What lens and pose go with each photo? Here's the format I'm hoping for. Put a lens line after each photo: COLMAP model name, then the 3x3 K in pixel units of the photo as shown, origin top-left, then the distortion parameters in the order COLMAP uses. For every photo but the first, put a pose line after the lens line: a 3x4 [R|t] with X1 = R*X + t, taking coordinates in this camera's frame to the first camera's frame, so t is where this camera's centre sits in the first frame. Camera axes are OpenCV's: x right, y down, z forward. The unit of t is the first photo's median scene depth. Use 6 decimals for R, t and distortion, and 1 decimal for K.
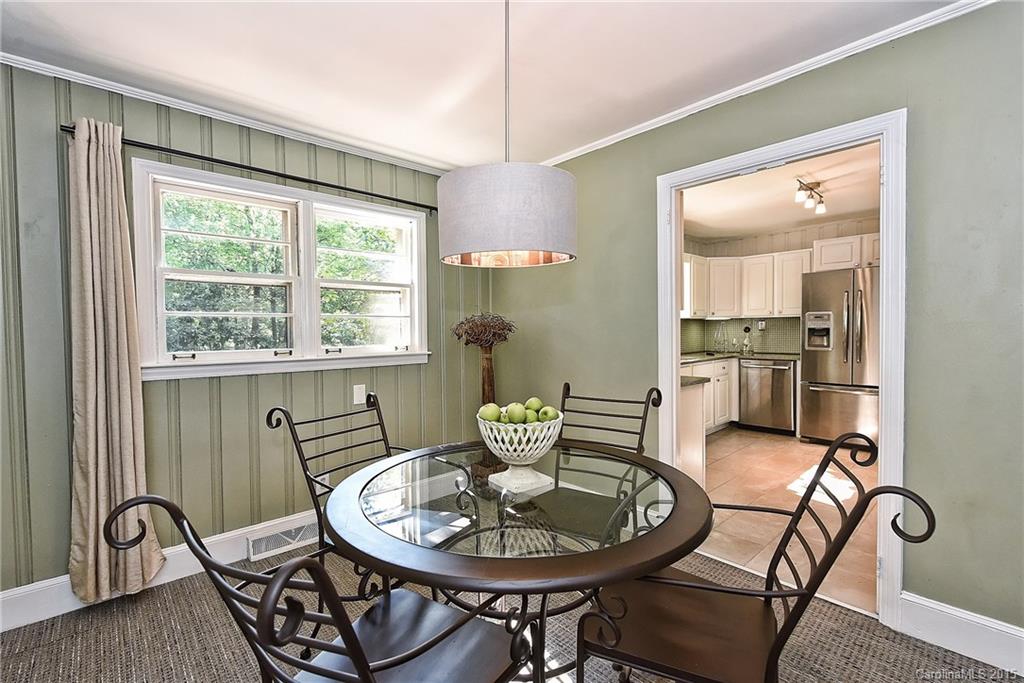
lens RADIAL K [[457.7, 0, 515.6], [0, 457.7, 340.6], [0, 0, 1]] dist [-0.014421, 0.001240]
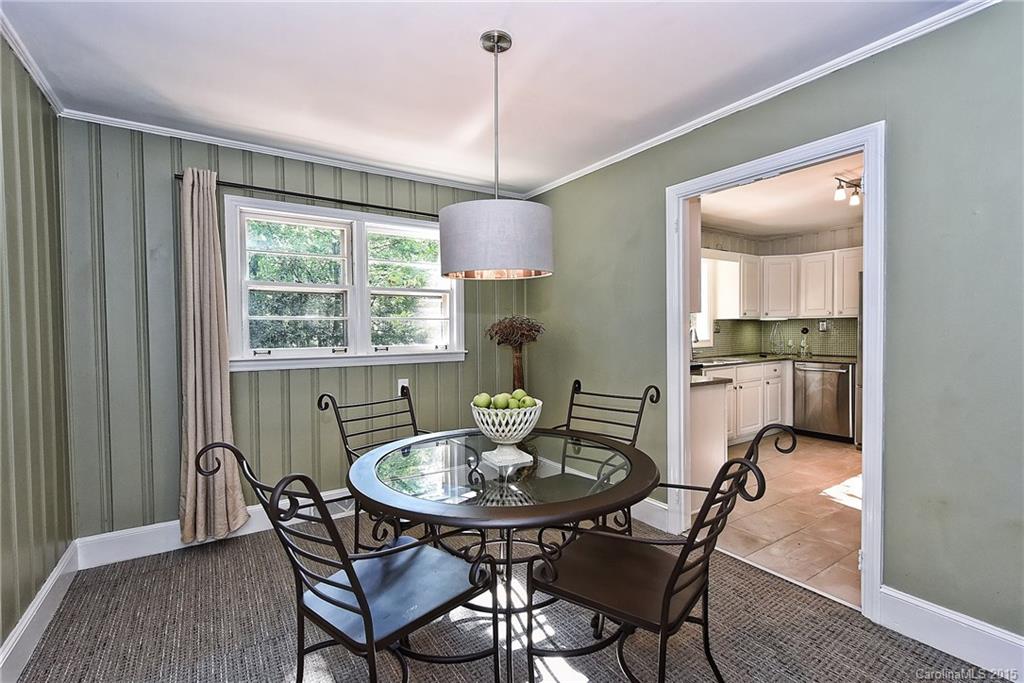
lens RADIAL K [[457.7, 0, 507.7], [0, 457.7, 340.4], [0, 0, 1]] dist [-0.014421, 0.001240]
pose [[0.987530, 0.005278, -0.157341, 0.145074], [-0.005300, 0.999986, 0.000280, -0.002314], [0.157340, 0.000558, 0.987544, -0.137925]]
